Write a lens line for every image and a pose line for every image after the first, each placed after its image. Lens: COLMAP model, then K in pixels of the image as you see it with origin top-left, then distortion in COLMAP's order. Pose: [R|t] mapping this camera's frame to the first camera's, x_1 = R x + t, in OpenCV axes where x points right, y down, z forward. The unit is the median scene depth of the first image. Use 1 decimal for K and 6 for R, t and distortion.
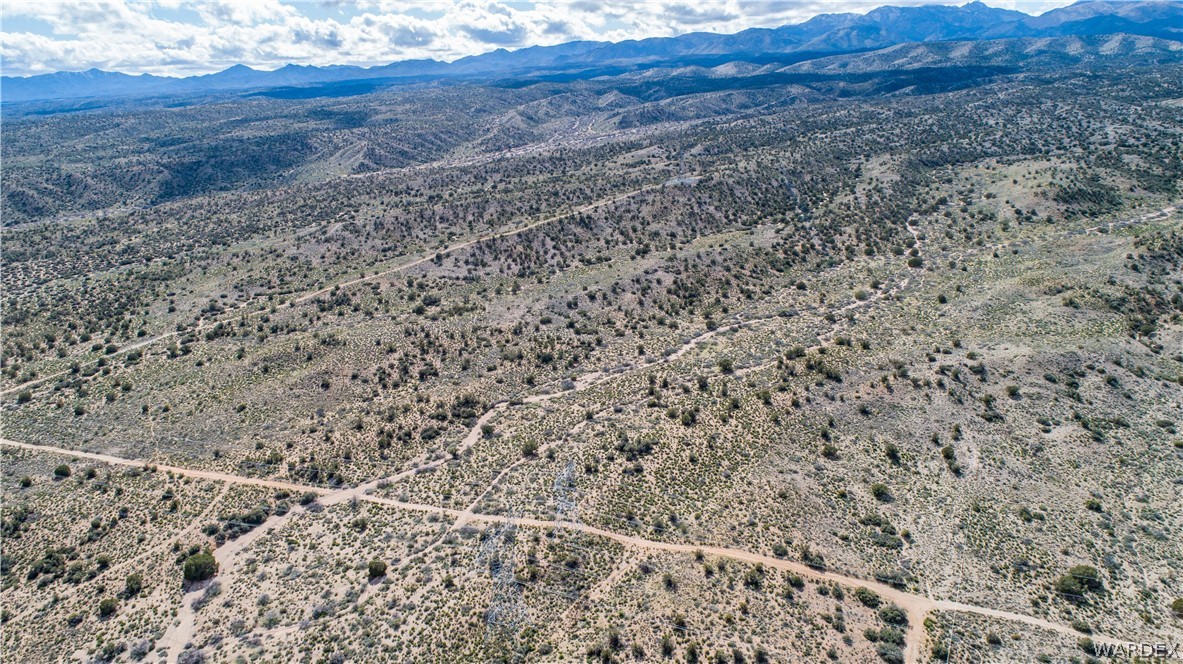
lens RADIAL K [[789.5, 0, 600.1], [0, 789.5, 331.6], [0, 0, 1]] dist [-0.018000, 0.006134]
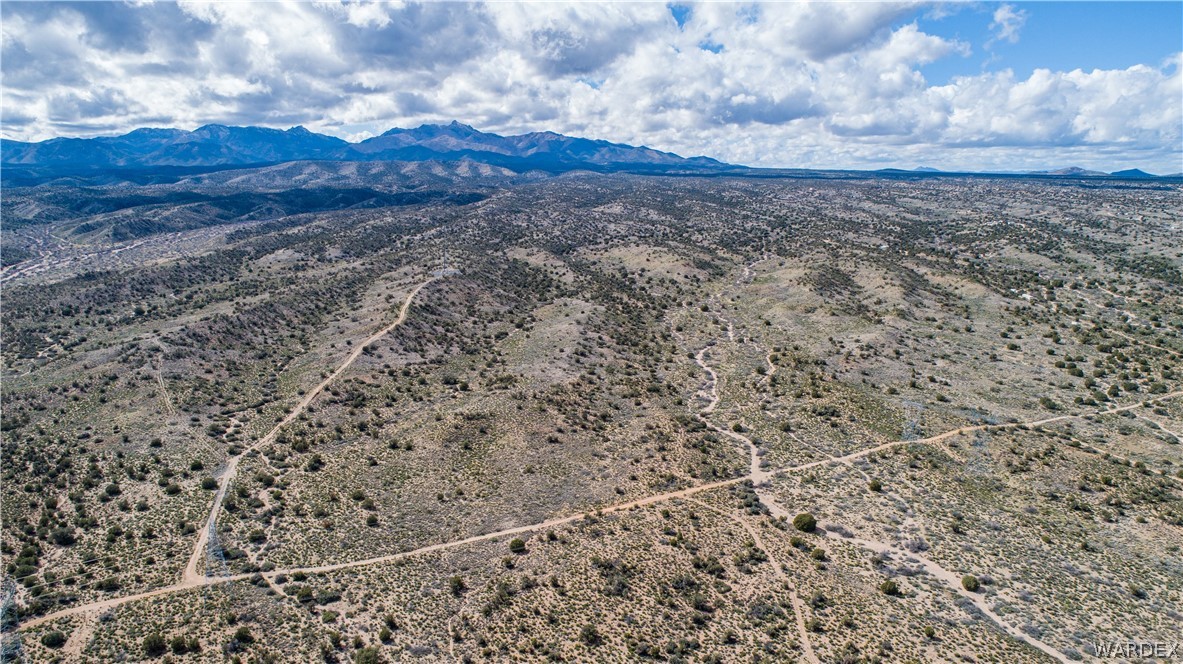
lens RADIAL K [[830.9, 0, 600.2], [0, 830.9, 324.8], [0, 0, 1]] dist [-0.024605, 0.008391]
pose [[0.692638, -0.093399, 0.715213, -0.760099], [0.206668, 0.975704, -0.072728, 0.008962], [-0.691044, 0.198186, 0.695112, 0.110348]]
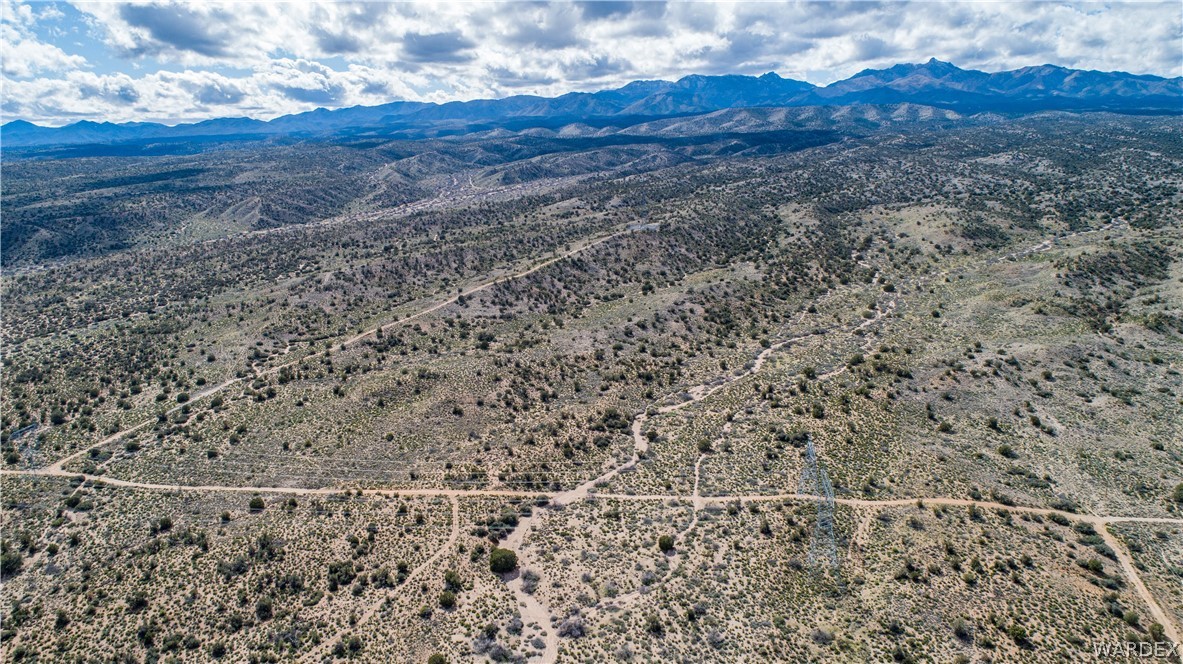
lens RADIAL K [[789.5, 0, 594.3], [0, 789.5, 328.4], [0, 0, 1]] dist [-0.018000, 0.006134]
pose [[0.976483, -0.041172, 0.211628, -0.277724], [0.057085, 0.995938, -0.069639, 0.028763], [-0.207901, 0.080082, 0.974866, -0.054397]]
